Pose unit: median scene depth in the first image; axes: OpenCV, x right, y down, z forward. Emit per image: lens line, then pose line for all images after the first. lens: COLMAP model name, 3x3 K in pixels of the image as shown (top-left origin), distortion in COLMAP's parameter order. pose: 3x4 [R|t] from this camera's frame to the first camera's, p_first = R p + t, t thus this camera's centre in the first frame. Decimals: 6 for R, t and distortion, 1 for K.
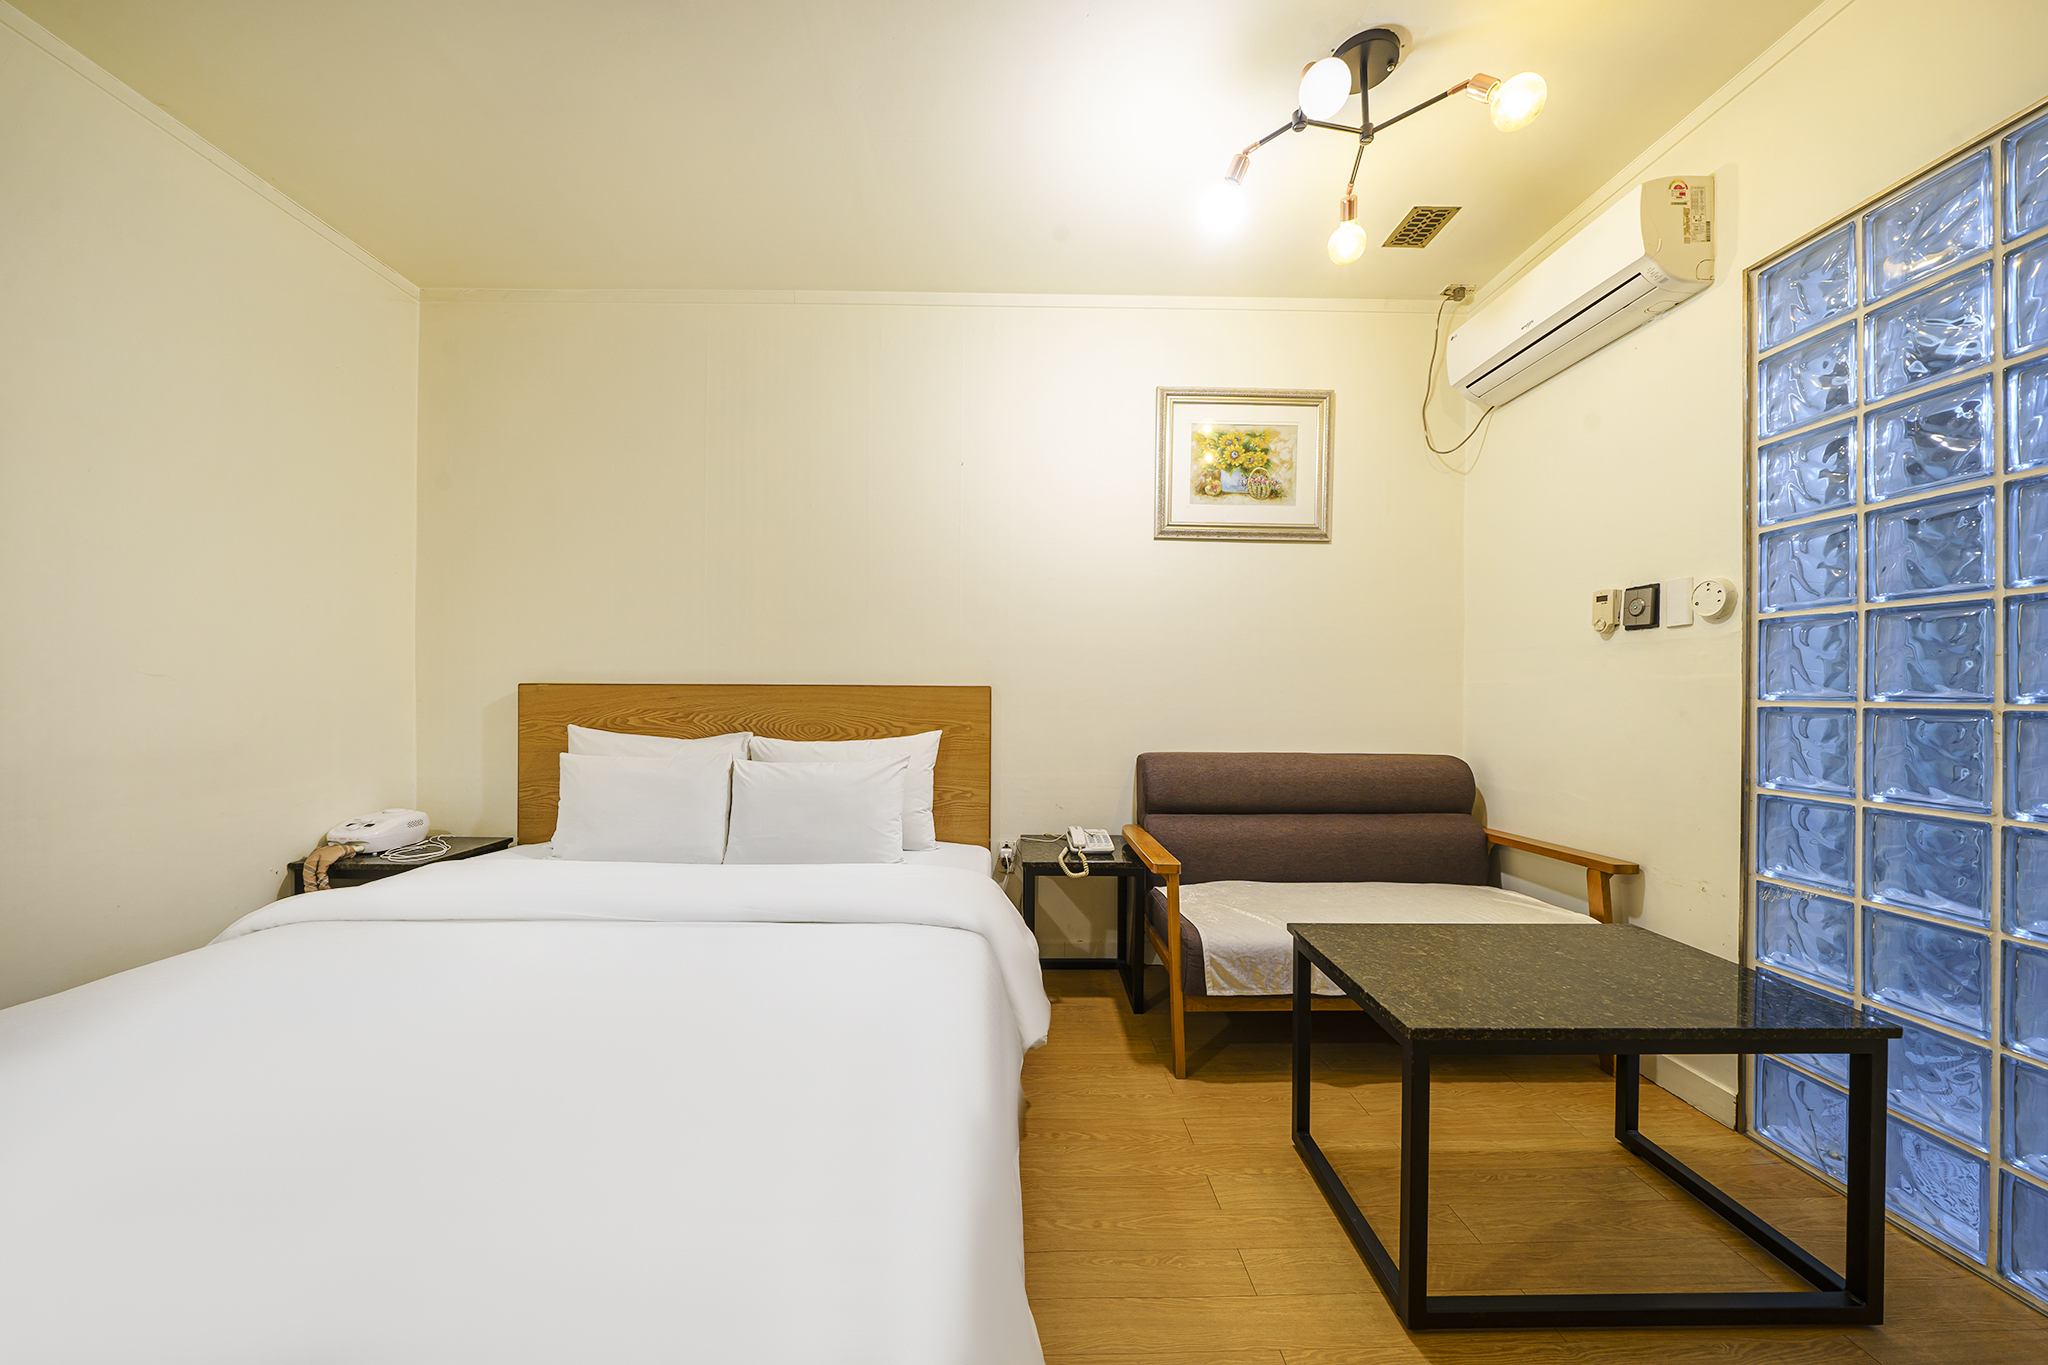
lens RADIAL K [[699.9, 0, 1021.8], [0, 699.9, 690.3], [0, 0, 1]] dist [-0.005808, -0.000086]
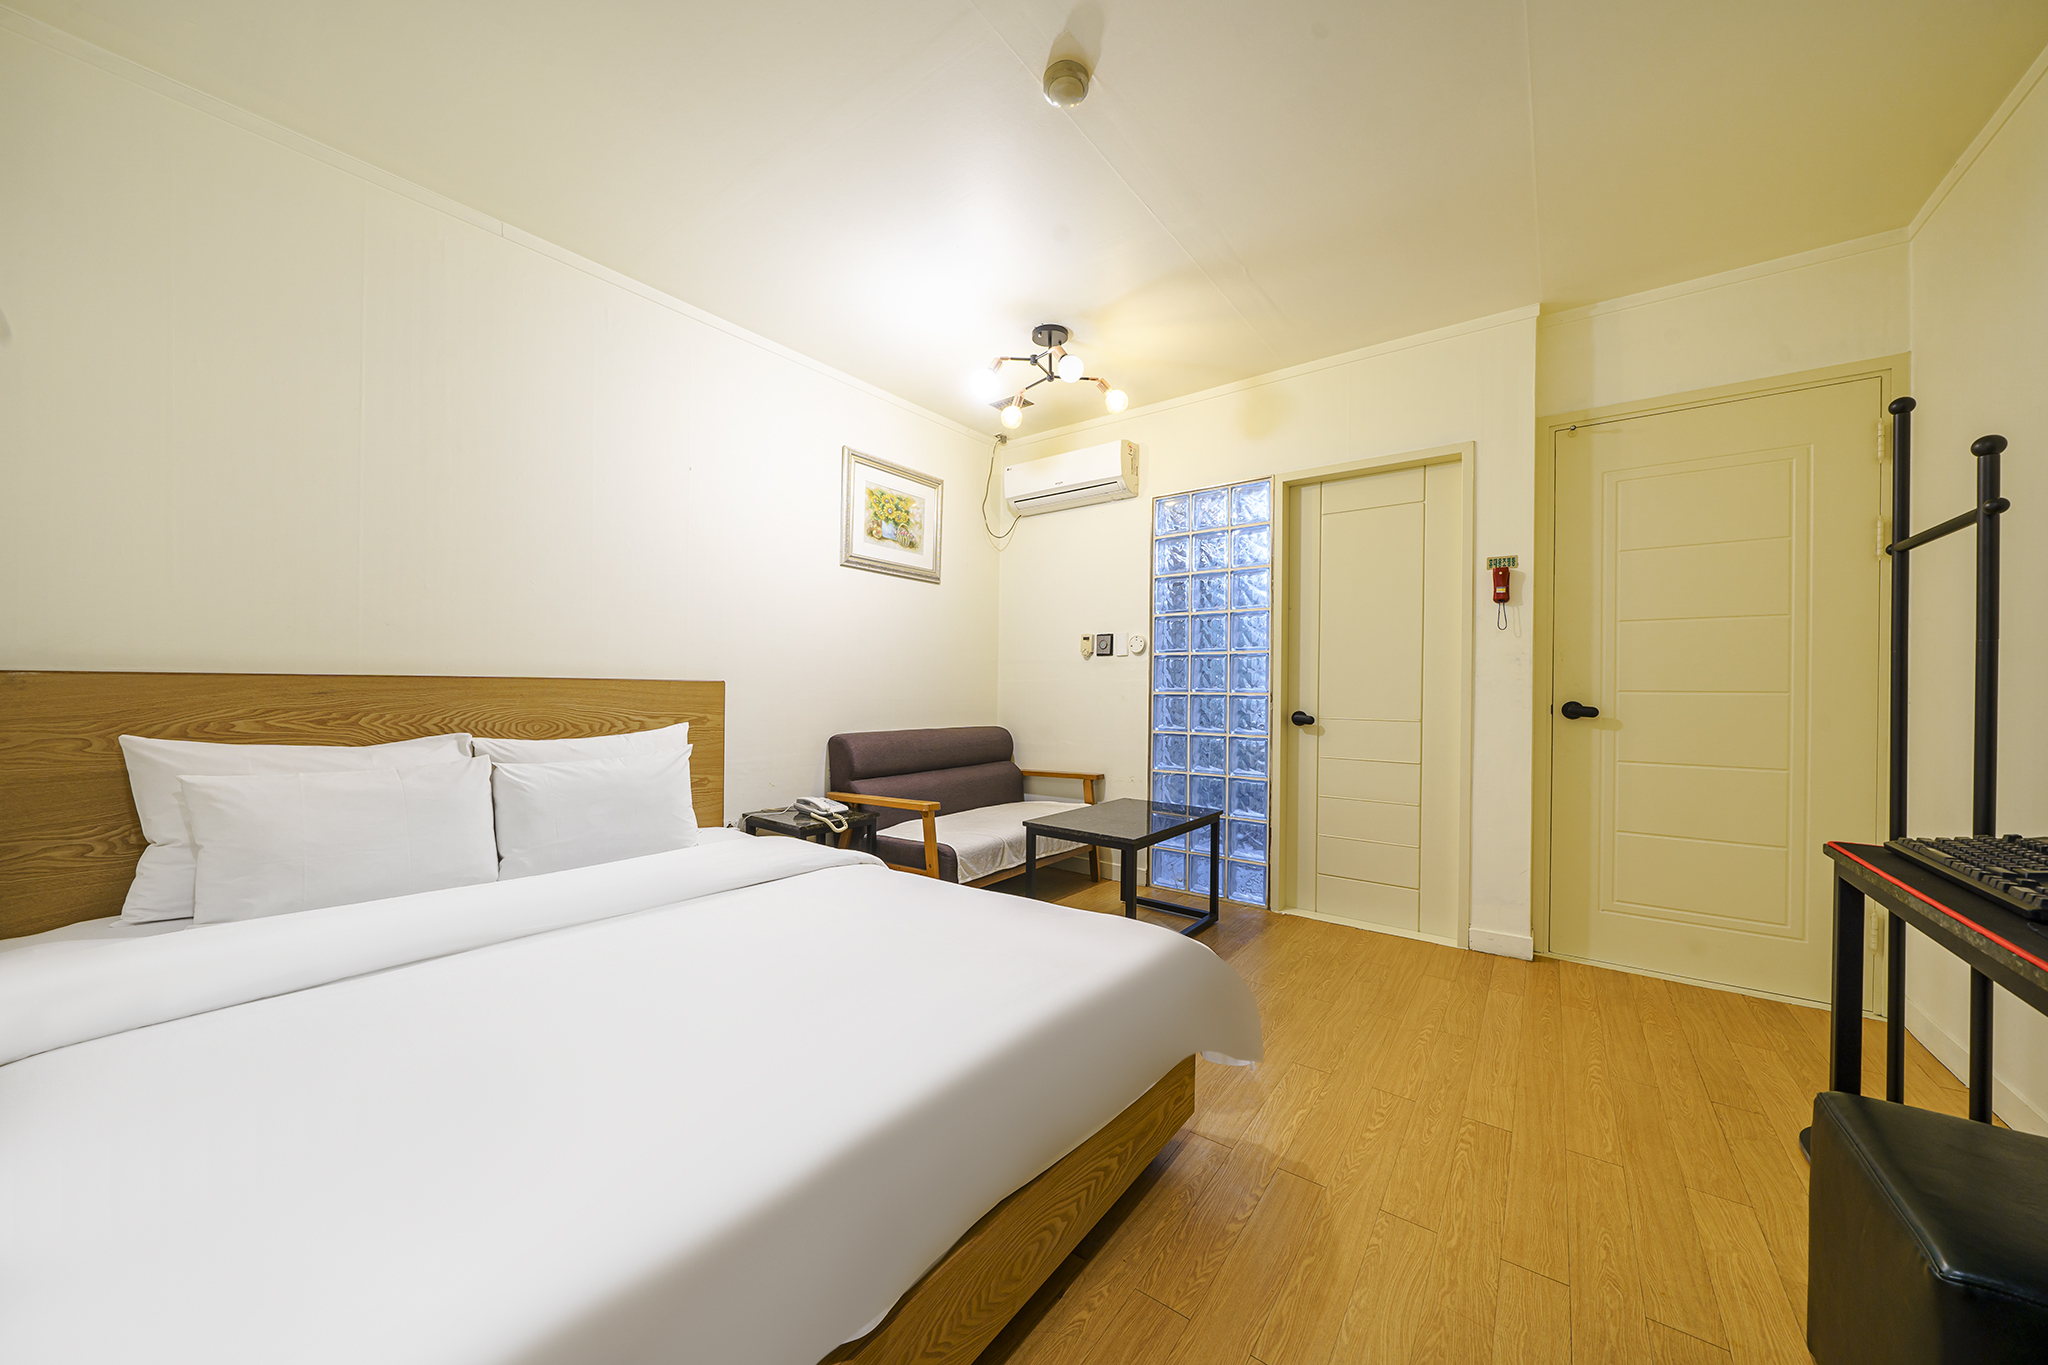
lens RADIAL K [[699.9, 0, 1021.8], [0, 699.9, 690.3], [0, 0, 1]] dist [-0.005808, -0.000086]
pose [[0.625539, -0.002329, 0.780190, -0.612771], [-0.007075, 0.999937, 0.008657, -0.003871], [-0.780161, -0.010936, 0.625483, -0.049588]]
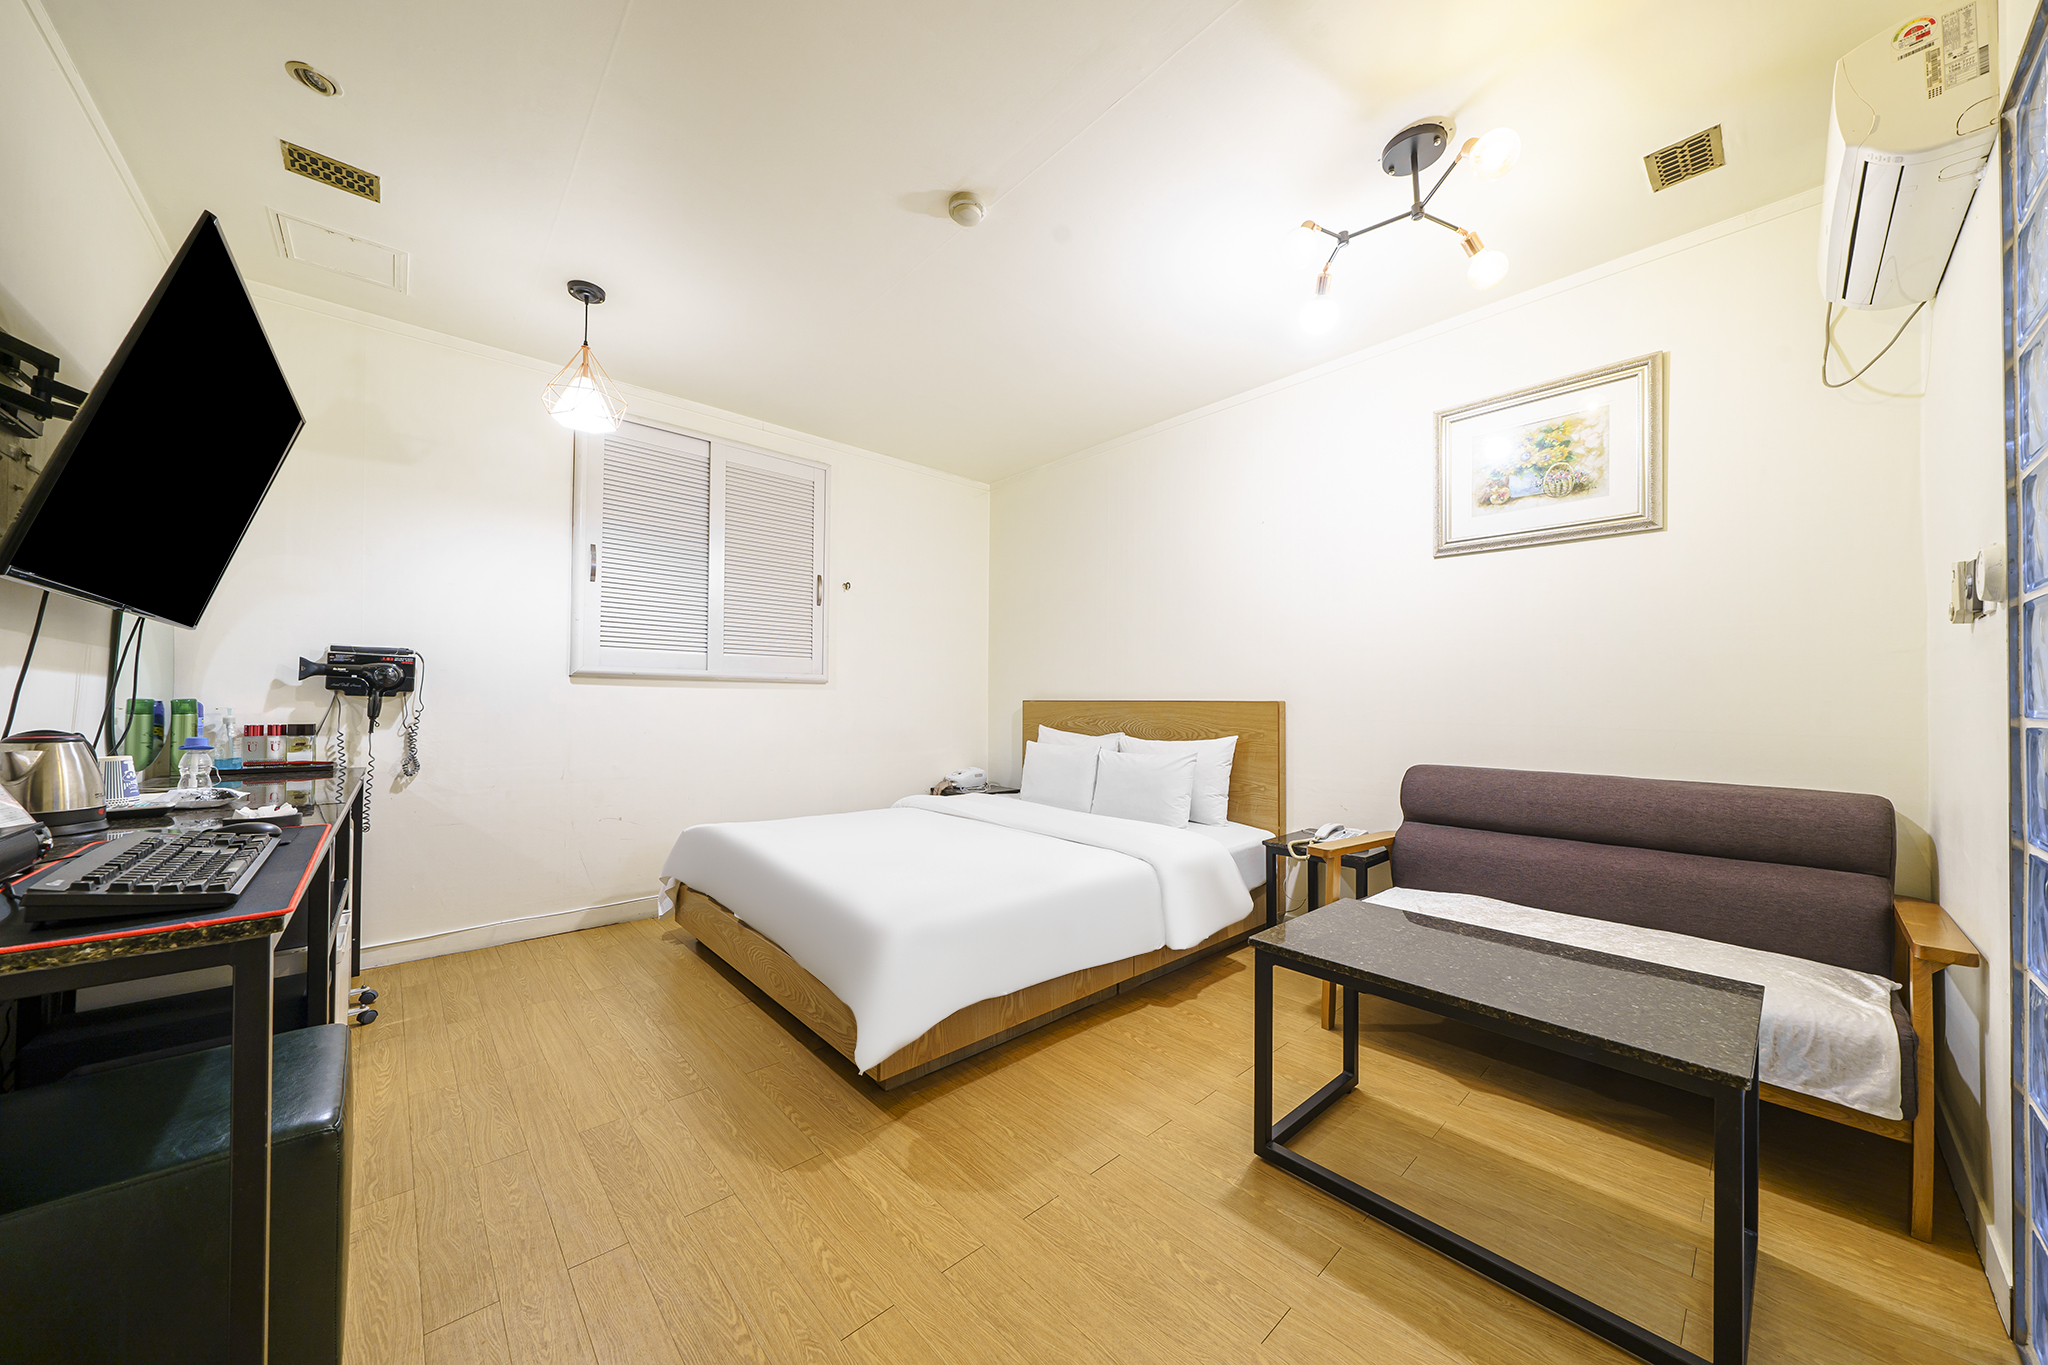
lens RADIAL K [[699.9, 0, 1021.8], [0, 699.9, 690.3], [0, 0, 1]] dist [-0.005808, -0.000086]
pose [[0.654603, -0.015365, -0.755817, 0.587282], [-0.001943, 0.999756, -0.022006, 0.002539], [0.755971, 0.015874, 0.654413, -0.135715]]
